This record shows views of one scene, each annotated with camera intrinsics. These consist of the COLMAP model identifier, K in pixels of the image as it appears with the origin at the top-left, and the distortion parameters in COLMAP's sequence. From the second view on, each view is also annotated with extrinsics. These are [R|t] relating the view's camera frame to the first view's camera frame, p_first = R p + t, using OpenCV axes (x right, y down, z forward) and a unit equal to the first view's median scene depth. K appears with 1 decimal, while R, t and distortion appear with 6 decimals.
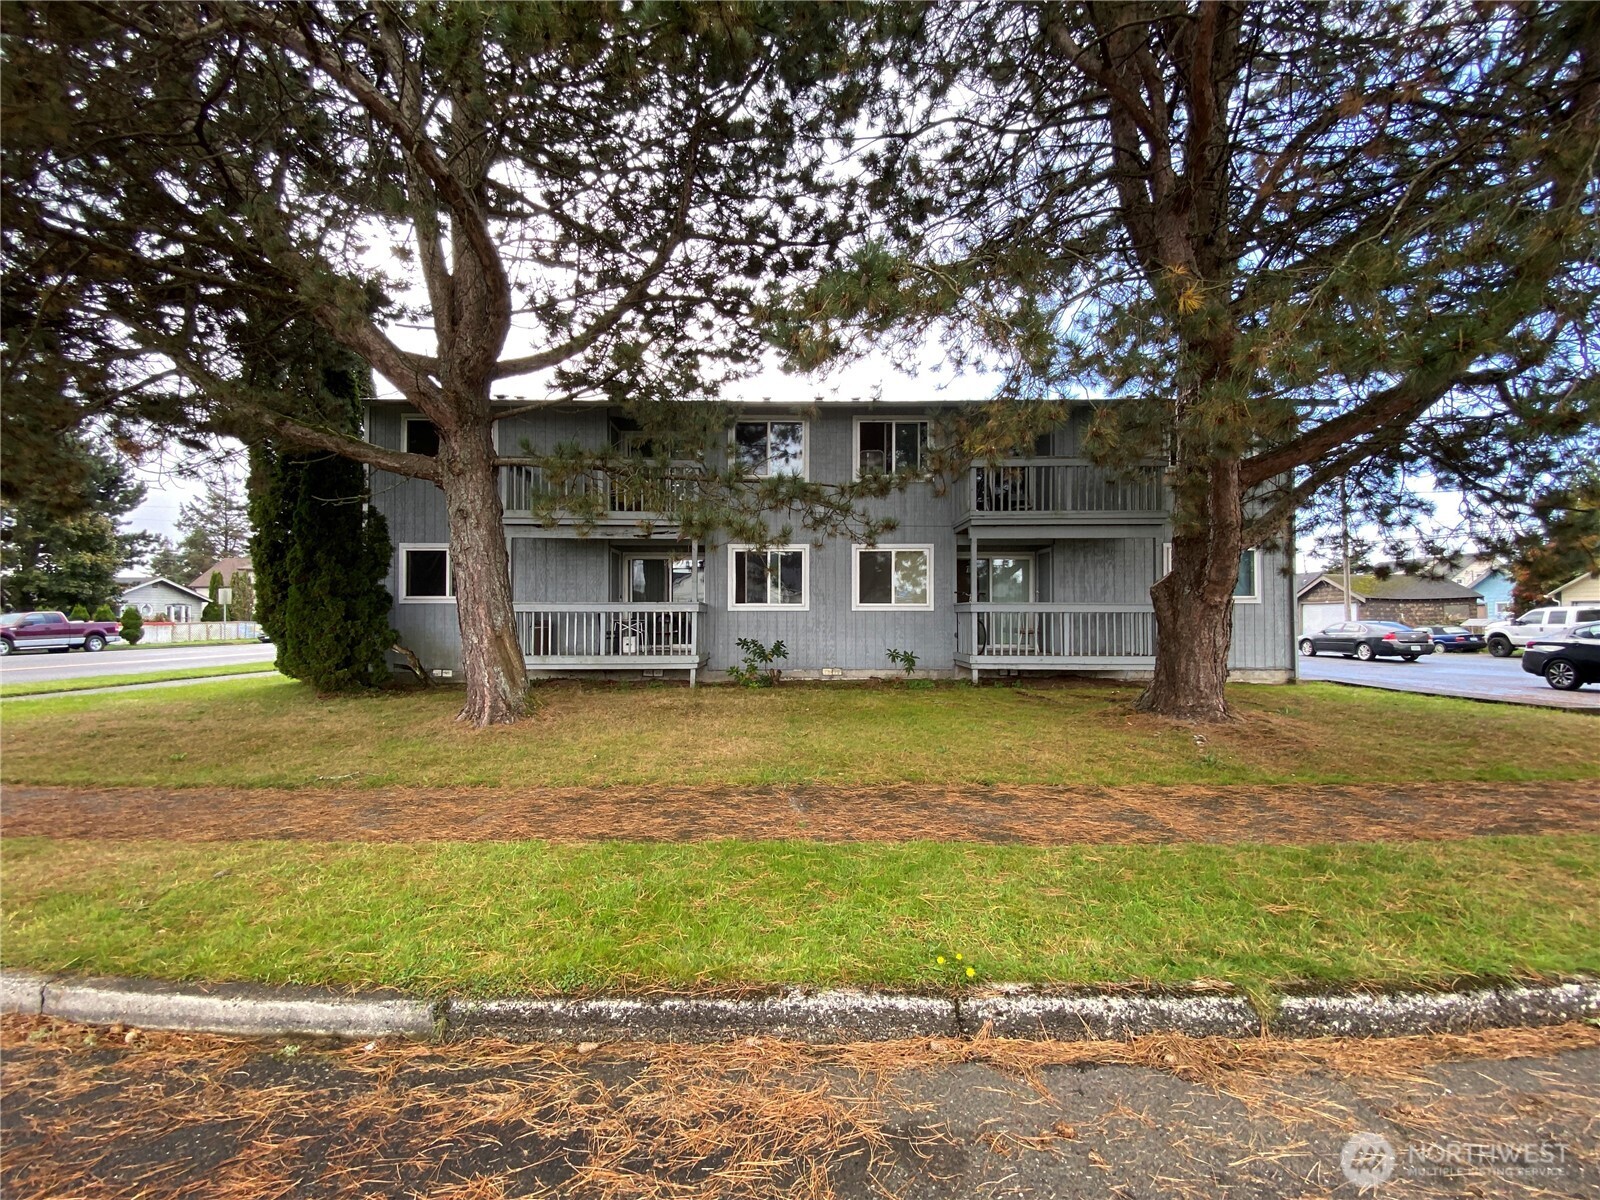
lens RADIAL K [[649.6, 0, 791.5], [0, 649.6, 600.8], [0, 0, 1]] dist [0.002139, 0.000068]
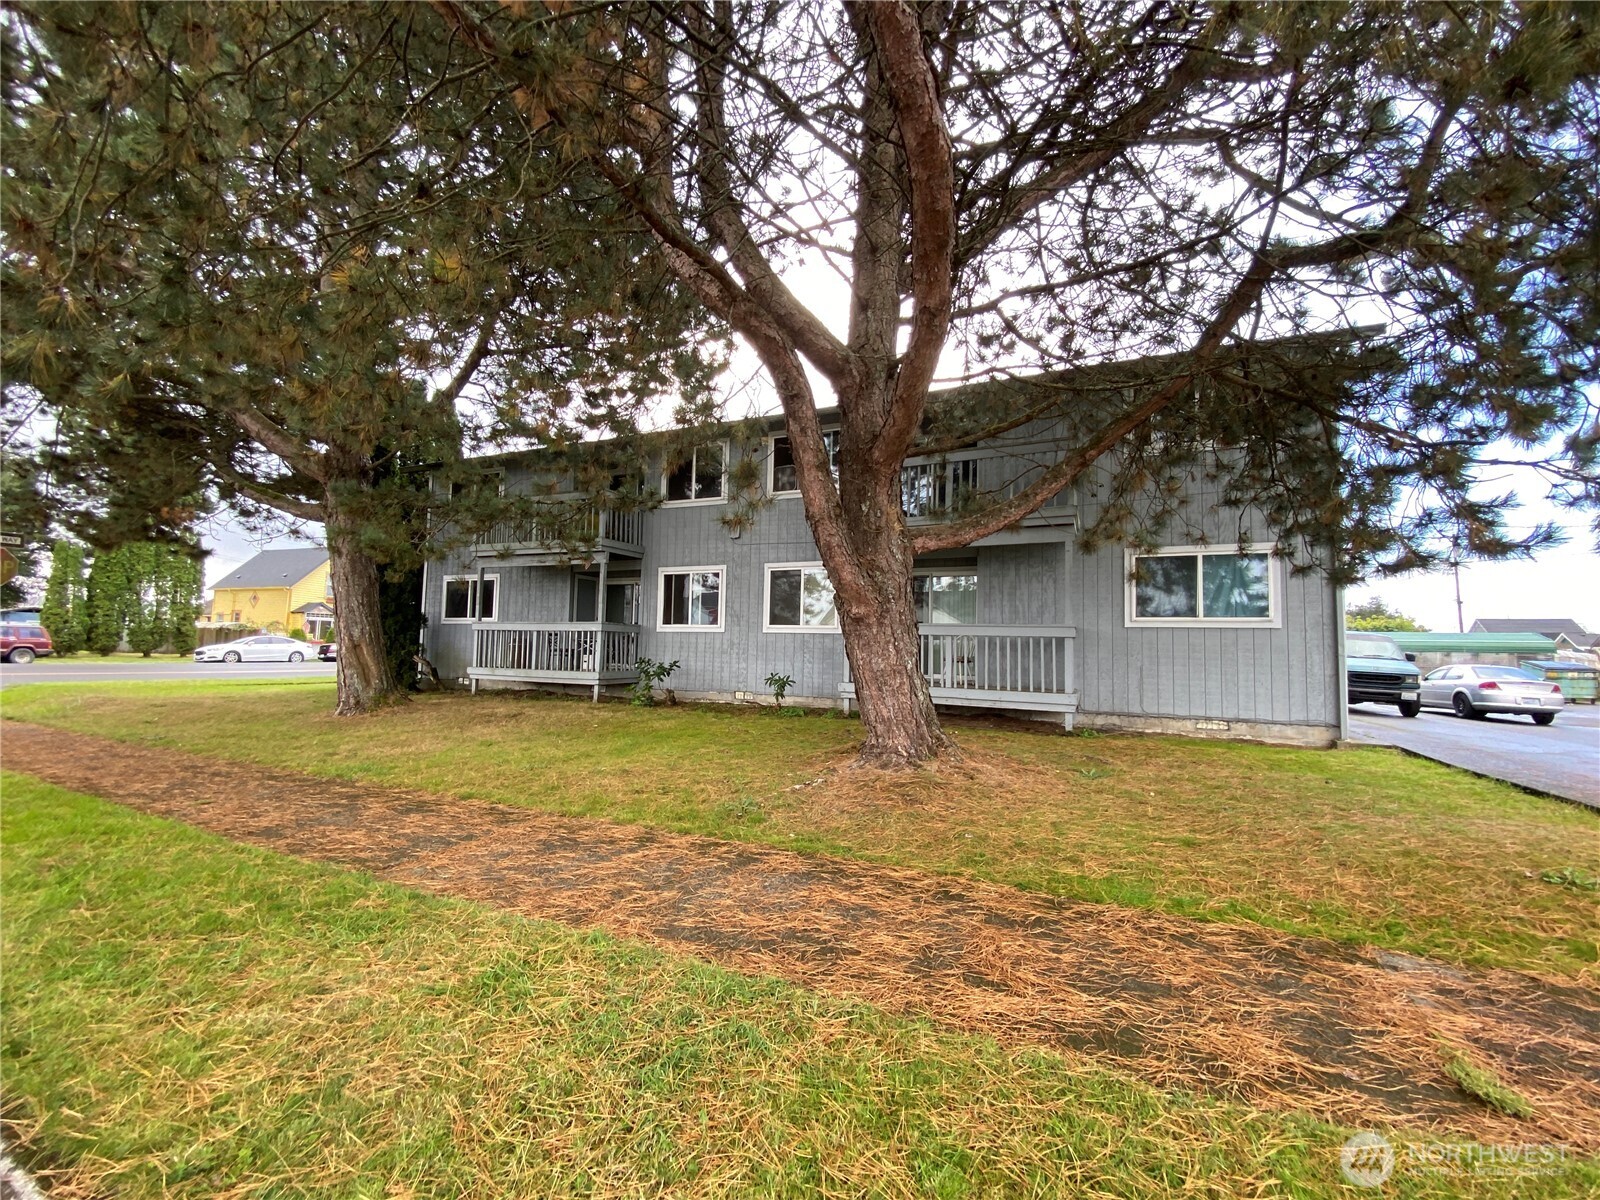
lens RADIAL K [[649.6, 0, 799.7], [0, 649.6, 601.2], [0, 0, 1]] dist [0.002139, 0.000068]
pose [[0.911411, -0.009305, -0.411392, 0.538637], [-0.012553, 0.998650, -0.050399, 0.016830], [0.411306, 0.051099, 0.910064, 0.150188]]
